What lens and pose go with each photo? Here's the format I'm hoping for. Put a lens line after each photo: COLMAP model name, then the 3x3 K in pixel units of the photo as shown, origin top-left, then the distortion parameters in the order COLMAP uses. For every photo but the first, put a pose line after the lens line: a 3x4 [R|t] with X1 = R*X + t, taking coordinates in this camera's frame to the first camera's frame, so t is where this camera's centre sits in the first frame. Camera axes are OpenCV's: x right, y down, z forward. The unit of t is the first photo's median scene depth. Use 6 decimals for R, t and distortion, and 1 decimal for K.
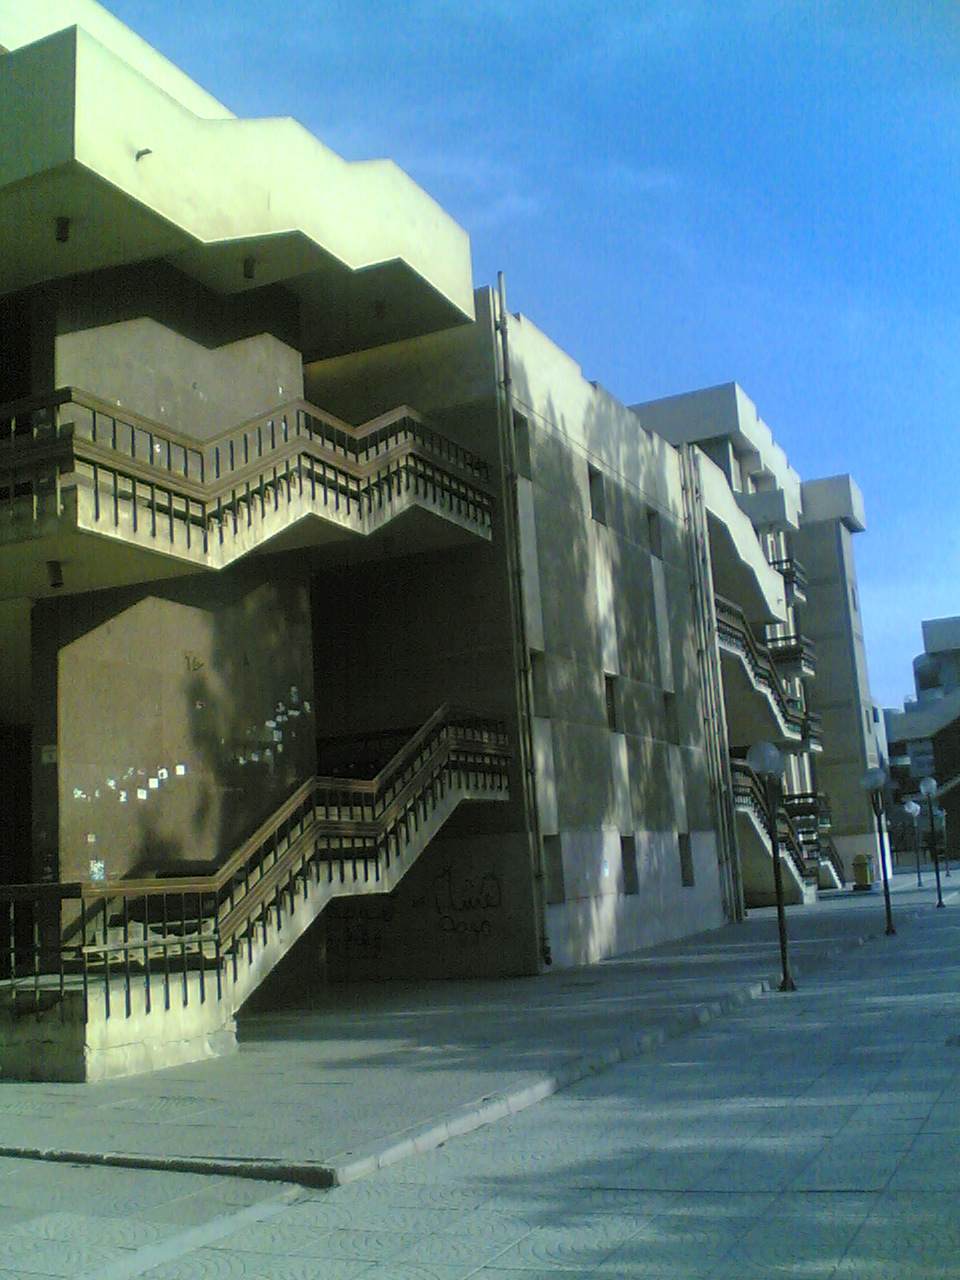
lens RADIAL K [[1384.1, 0, 478.5], [0, 1384.1, 620.0], [0, 0, 1]] dist [0.153053, -0.667851]
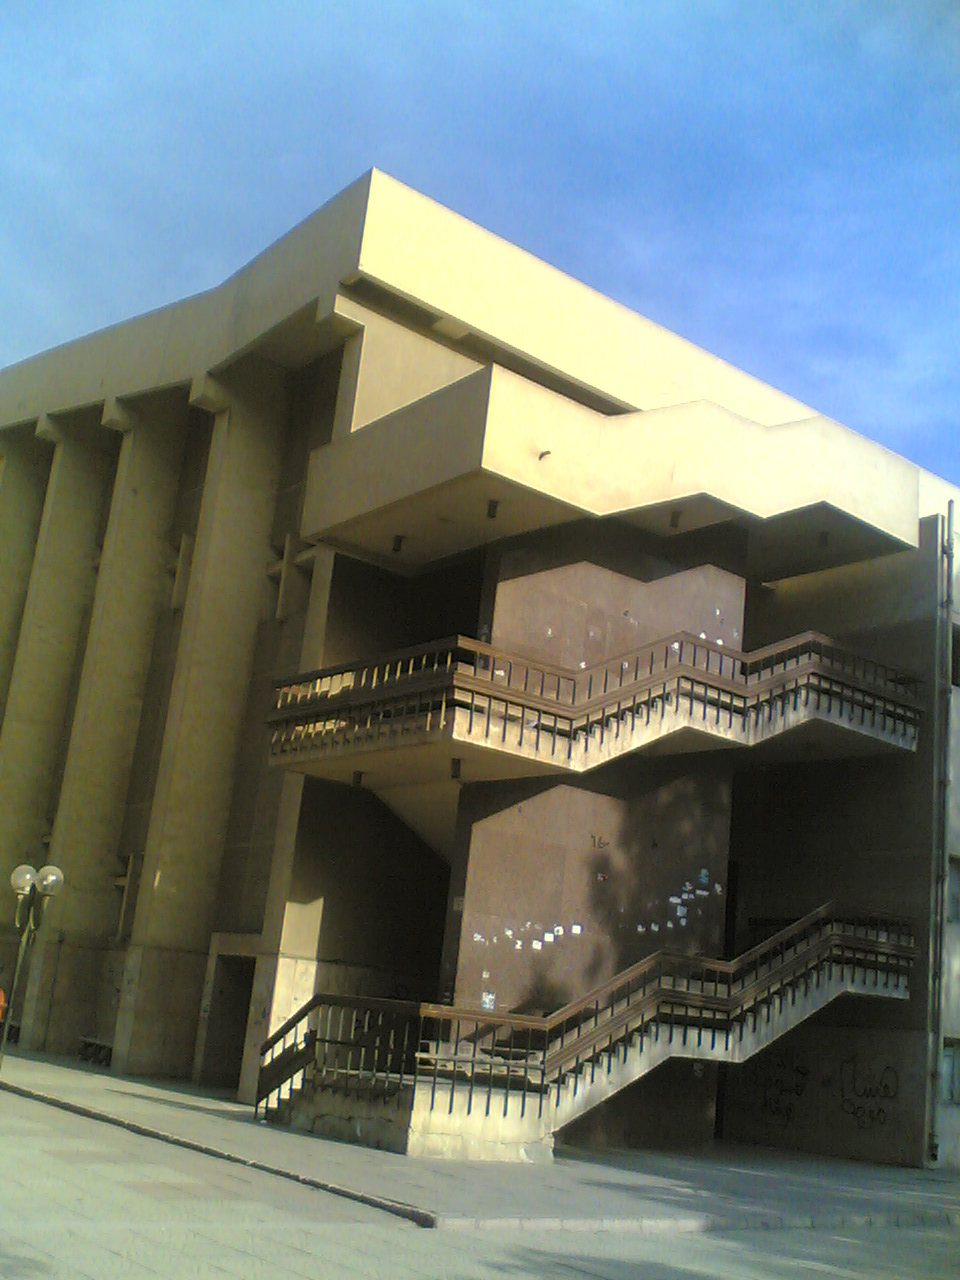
lens RADIAL K [[1384.1, 0, 478.5], [0, 1384.1, 620.0], [0, 0, 1]] dist [0.153053, -0.667851]
pose [[0.890901, 0.028762, -0.453286, 0.276205], [-0.078607, 0.992697, -0.091509, -0.046827], [0.447344, 0.117157, 0.886655, -0.166490]]
